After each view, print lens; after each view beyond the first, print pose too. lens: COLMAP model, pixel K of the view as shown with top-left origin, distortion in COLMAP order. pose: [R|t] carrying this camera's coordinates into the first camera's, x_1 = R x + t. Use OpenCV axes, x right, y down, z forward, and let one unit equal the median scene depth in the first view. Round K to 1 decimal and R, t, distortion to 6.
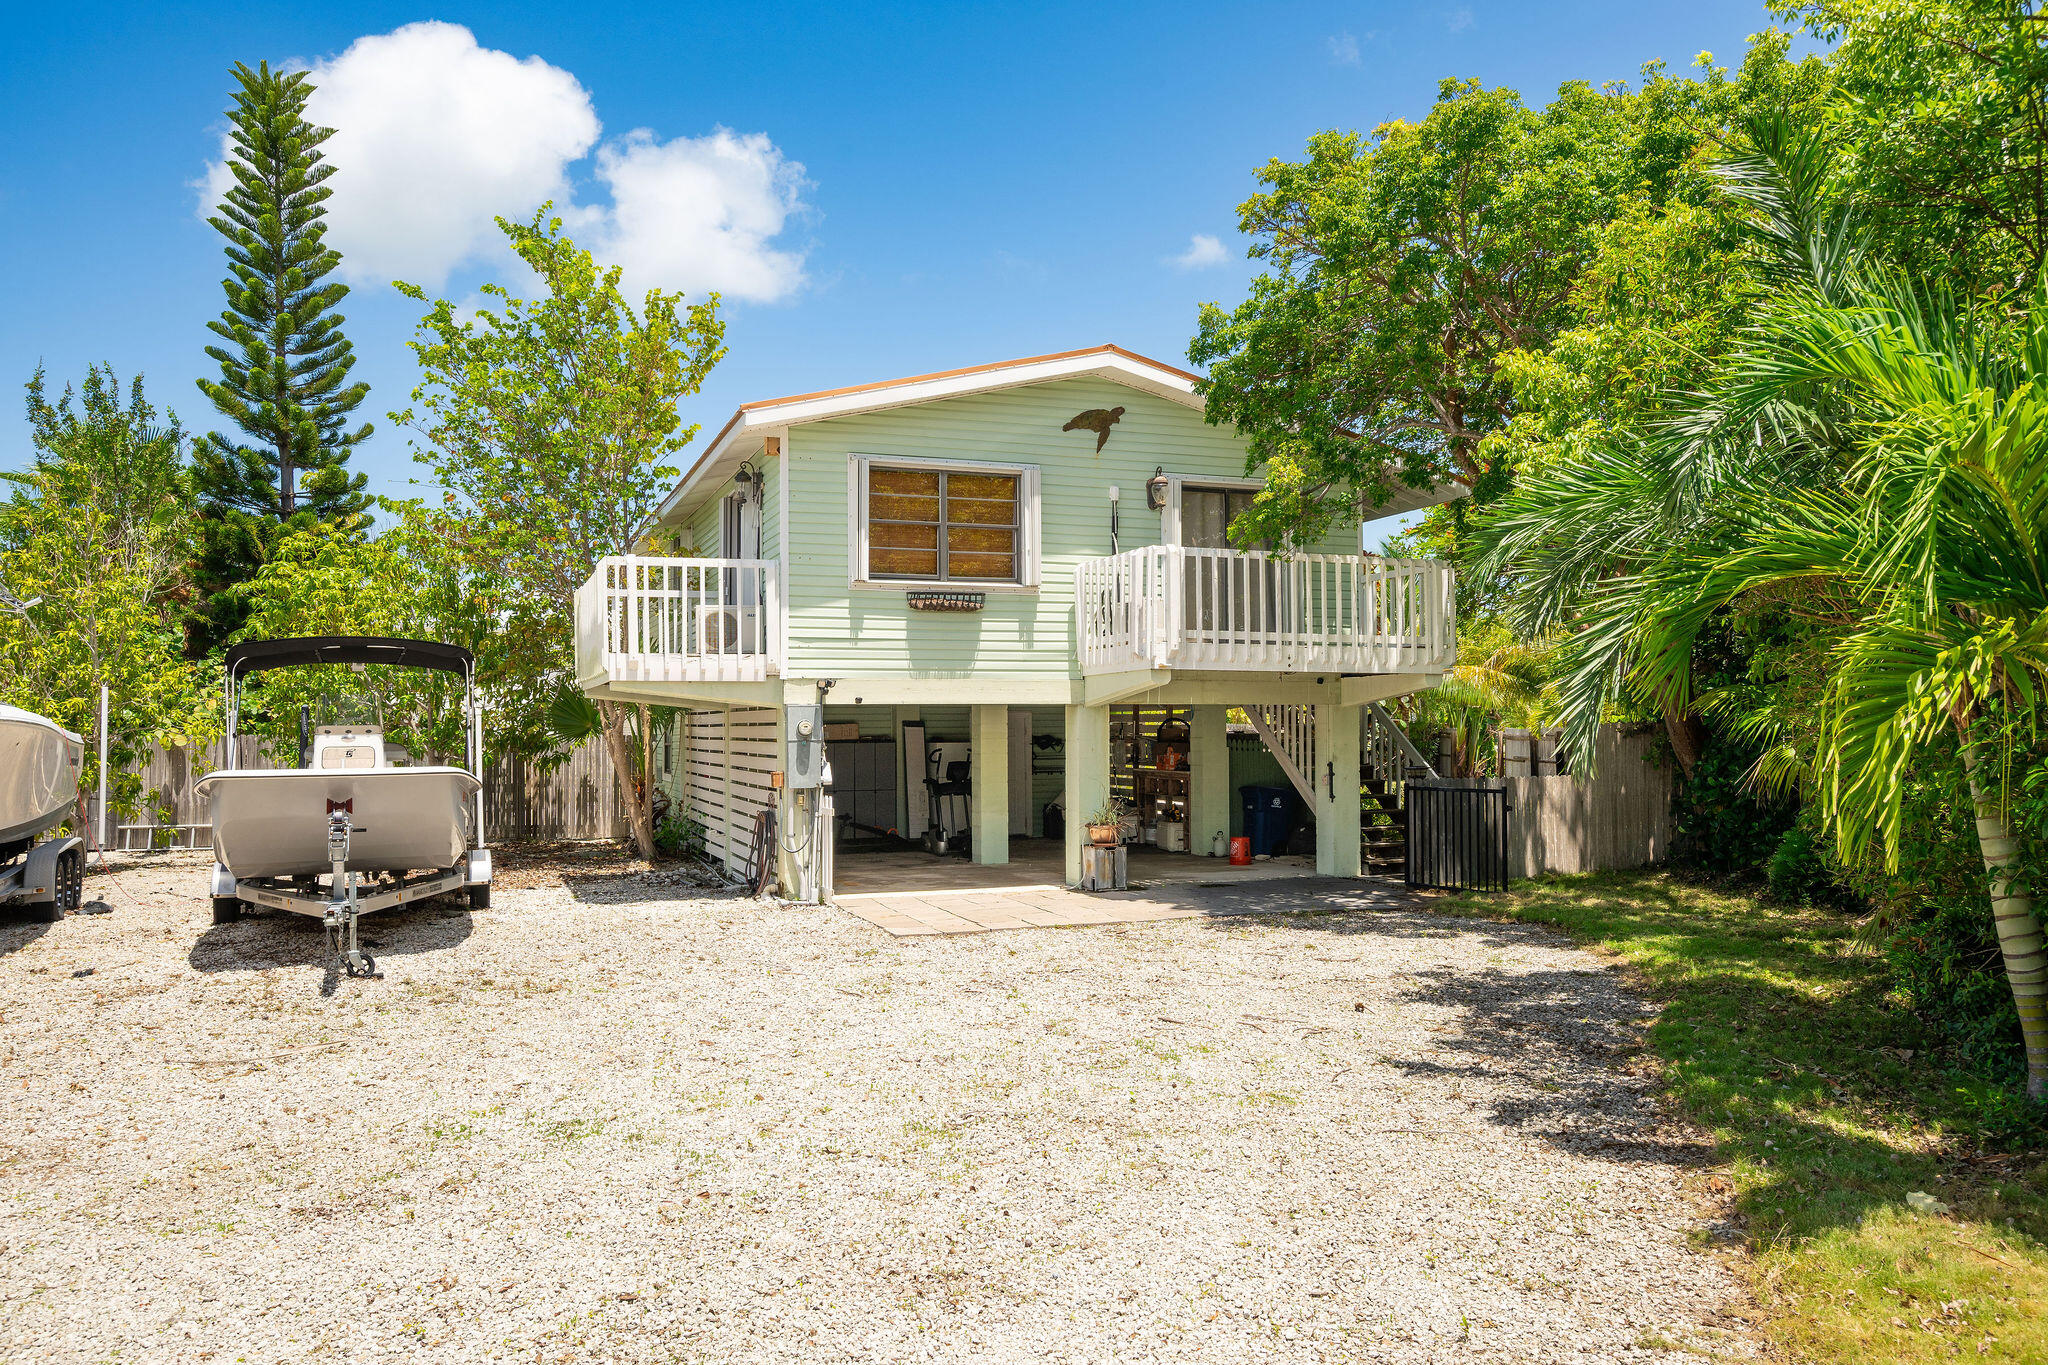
lens RADIAL K [[1458.8, 0, 1036.3], [0, 1458.8, 691.3], [0, 0, 1]] dist [0.002198, -0.005775]
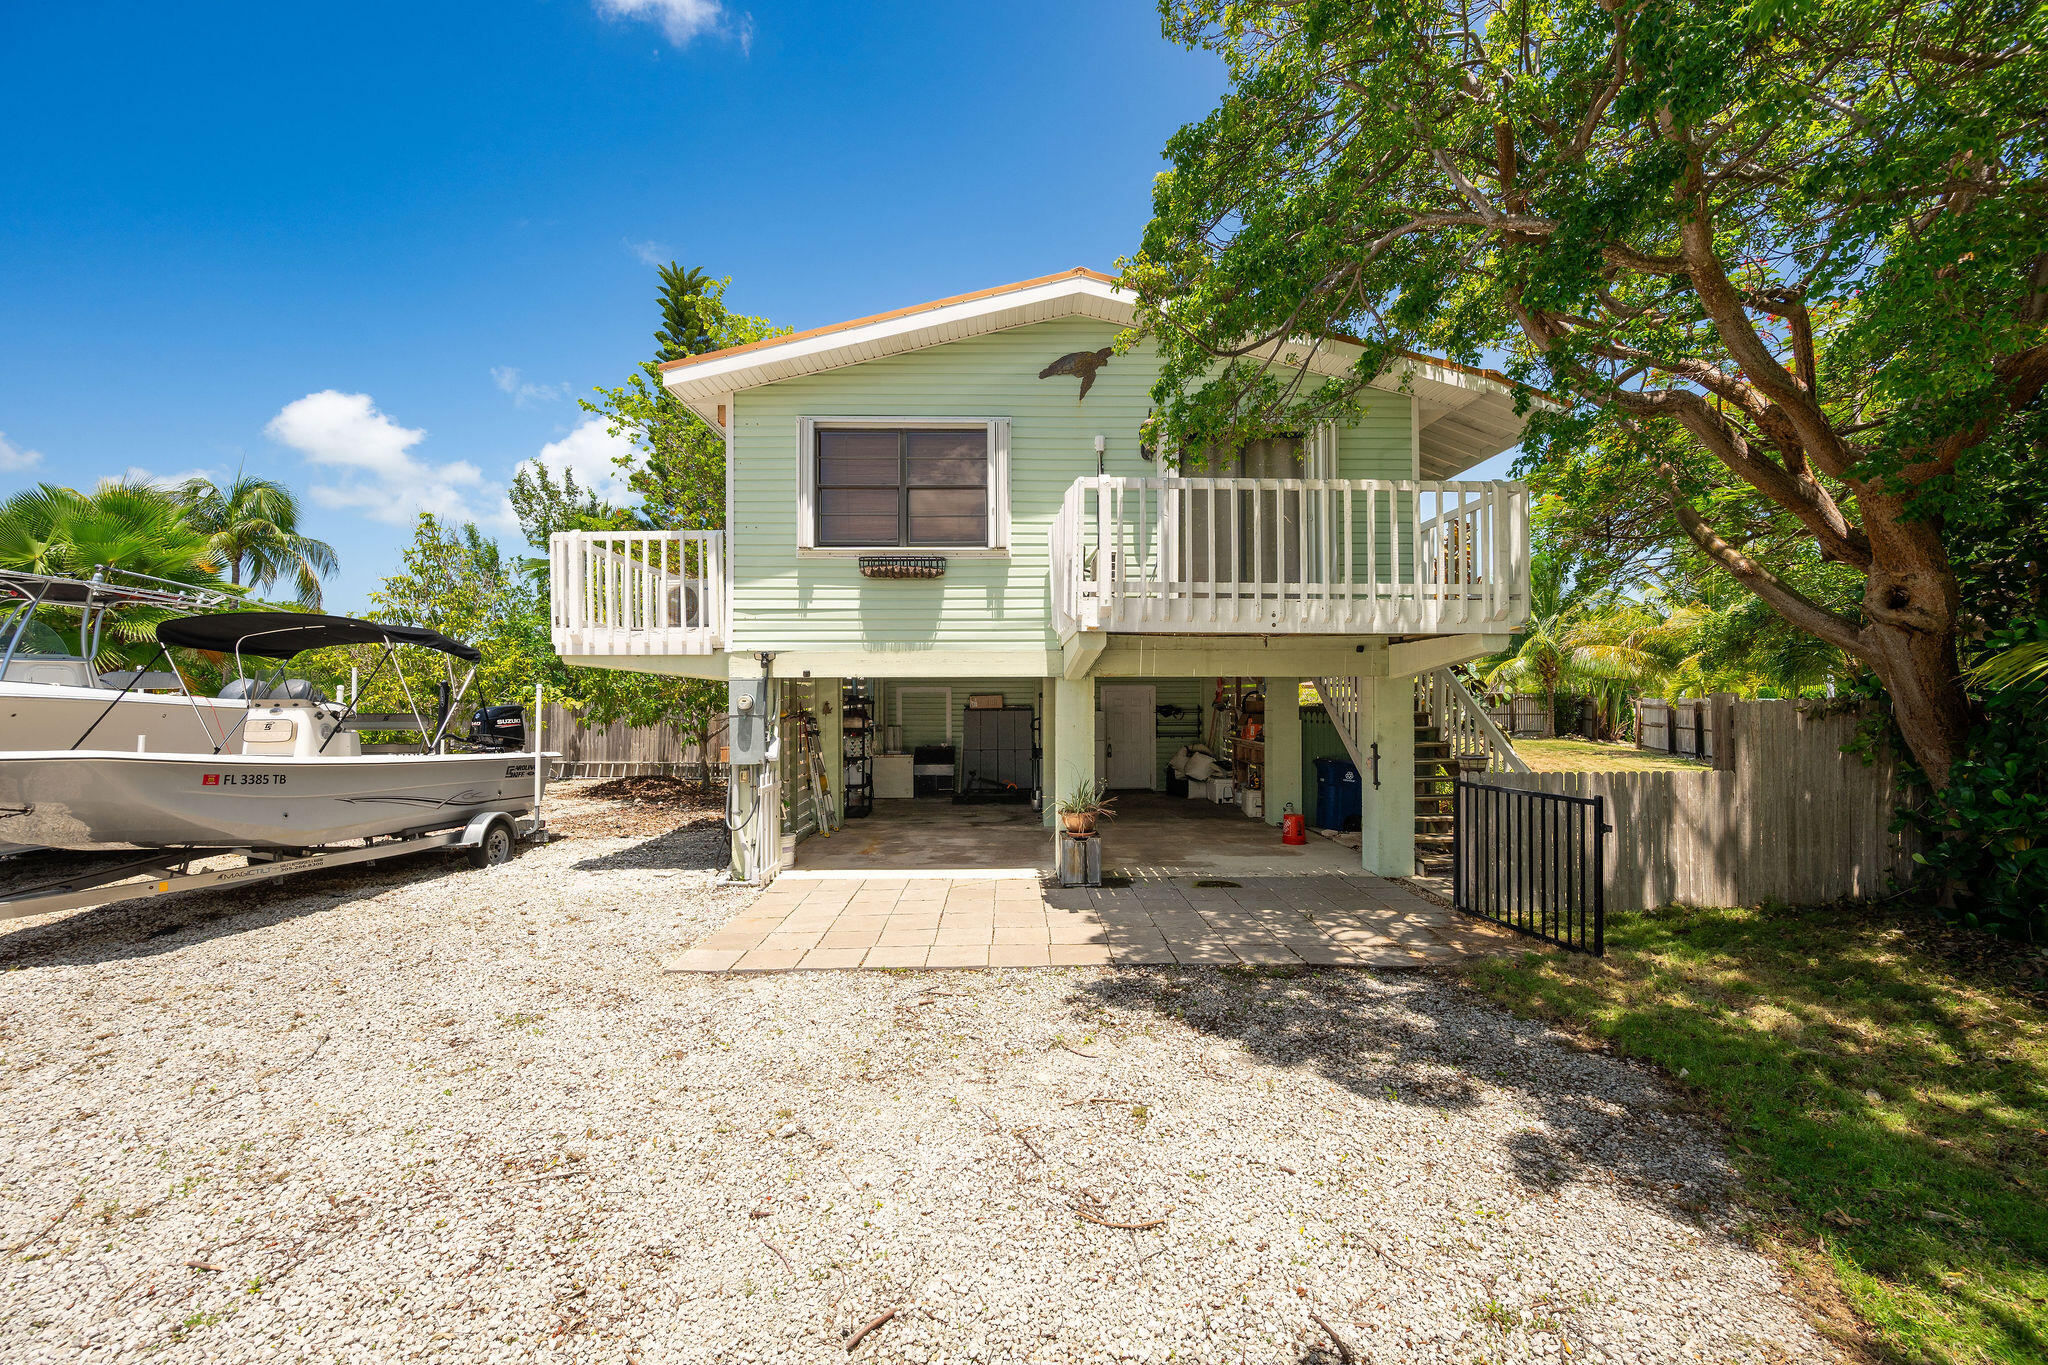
lens RADIAL K [[803.4, 0, 1037.8], [0, 803.4, 683.8], [0, 0, 1]] dist [0.000720, 0.000113]
pose [[0.941436, -0.002139, -0.337186, 0.197720], [0.006300, 0.999917, 0.011247, 0.007869], [0.337134, -0.012713, 0.941371, 0.552319]]
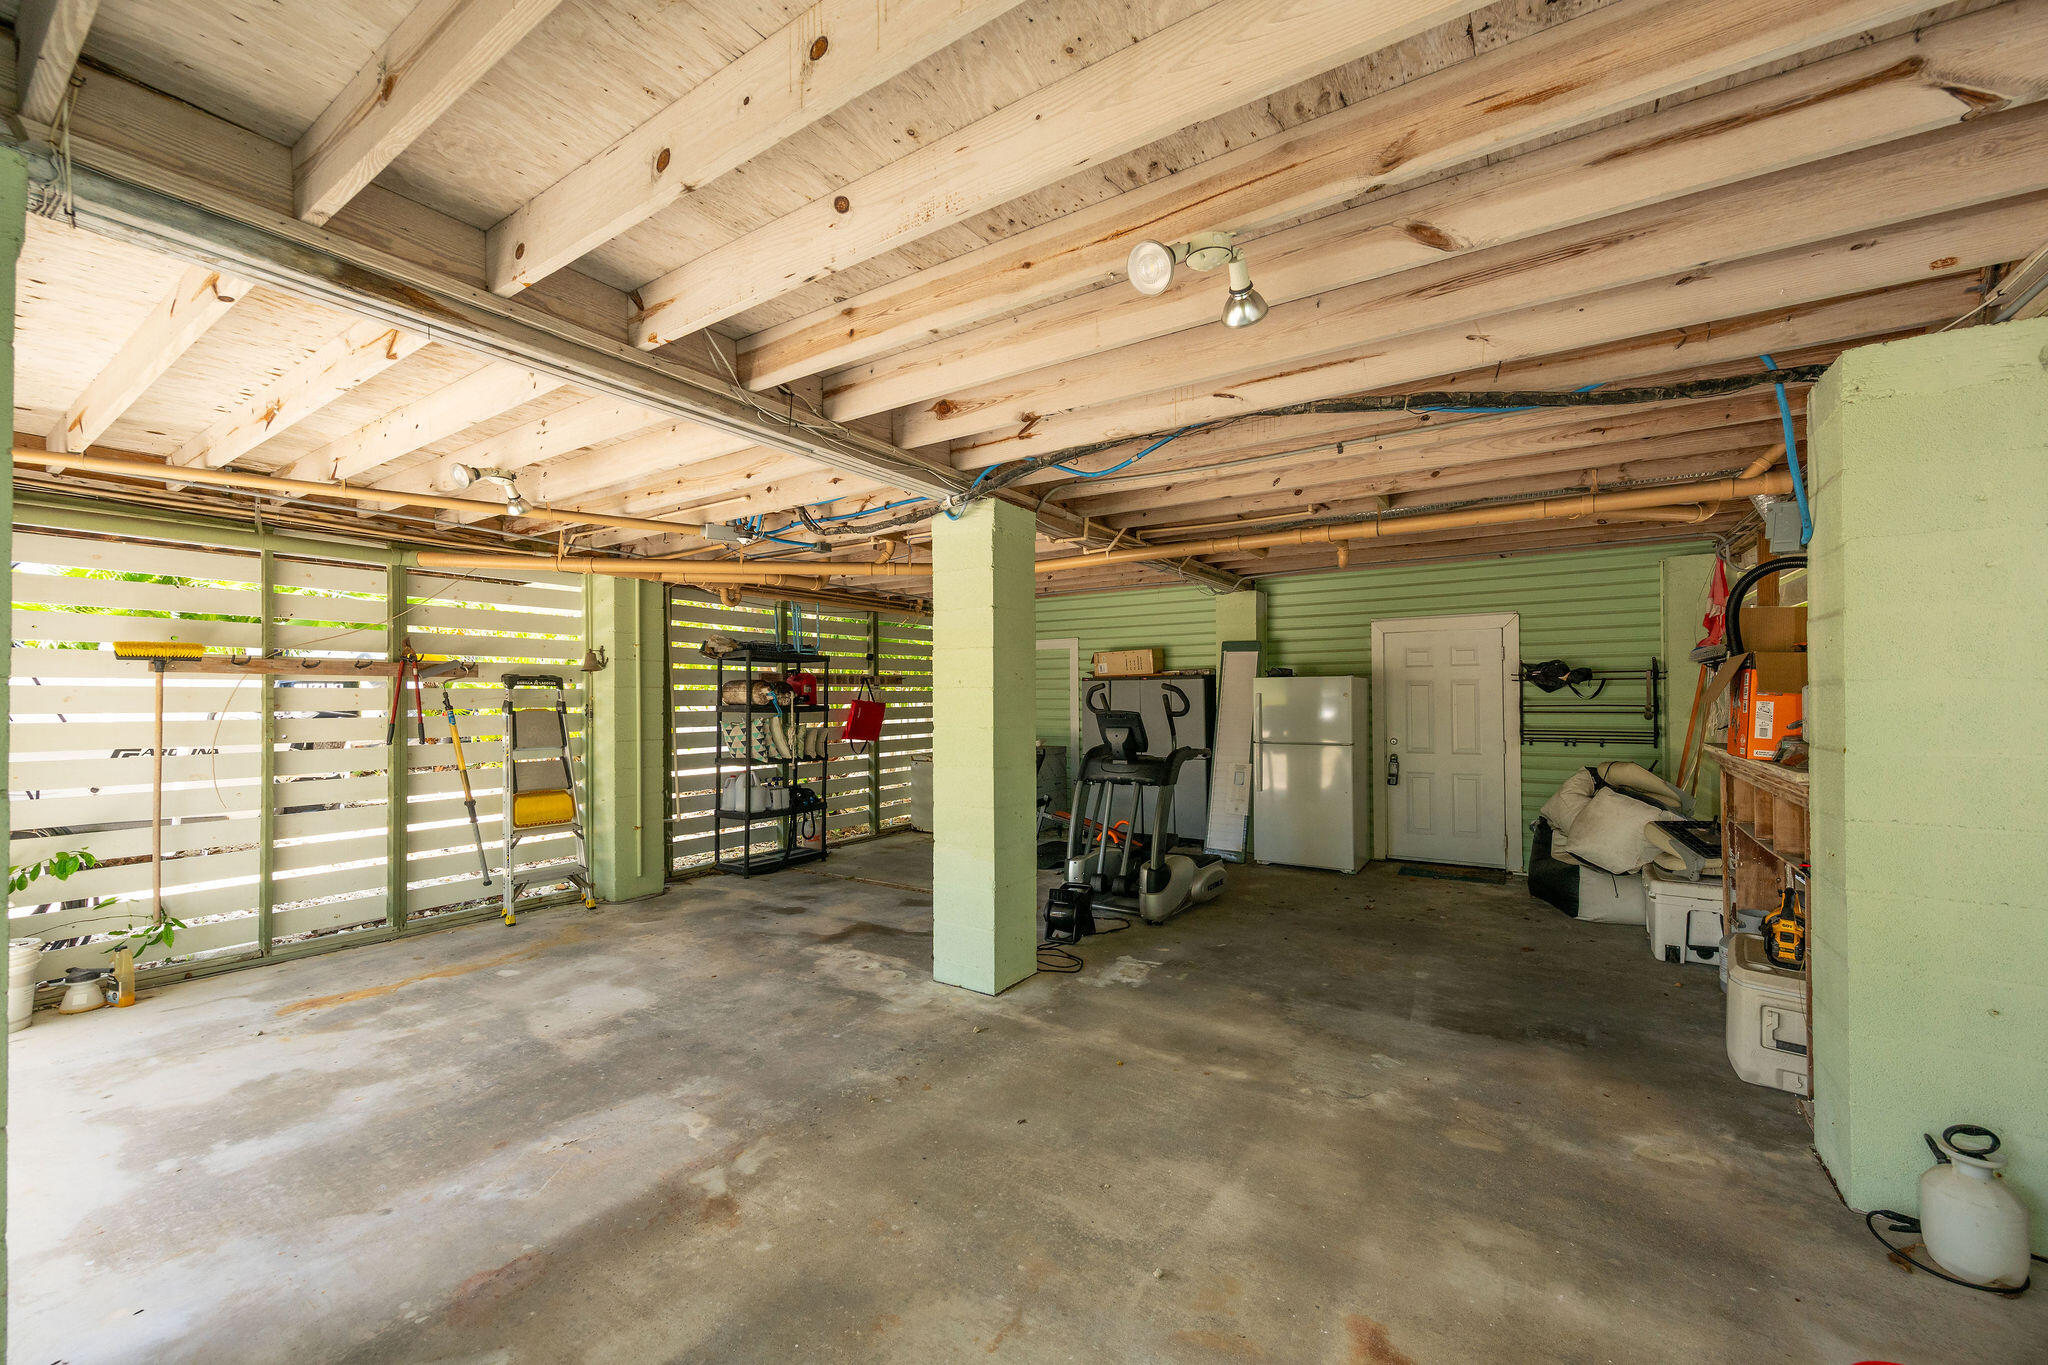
lens RADIAL K [[803.4, 0, 1027.2], [0, 803.4, 690.2], [0, 0, 1]] dist [0.000720, 0.000113]
pose [[0.574747, -0.001978, -0.818329, 0.186215], [0.021427, 0.999691, 0.012633, 0.050700], [0.818051, -0.024795, 0.574611, 1.120368]]
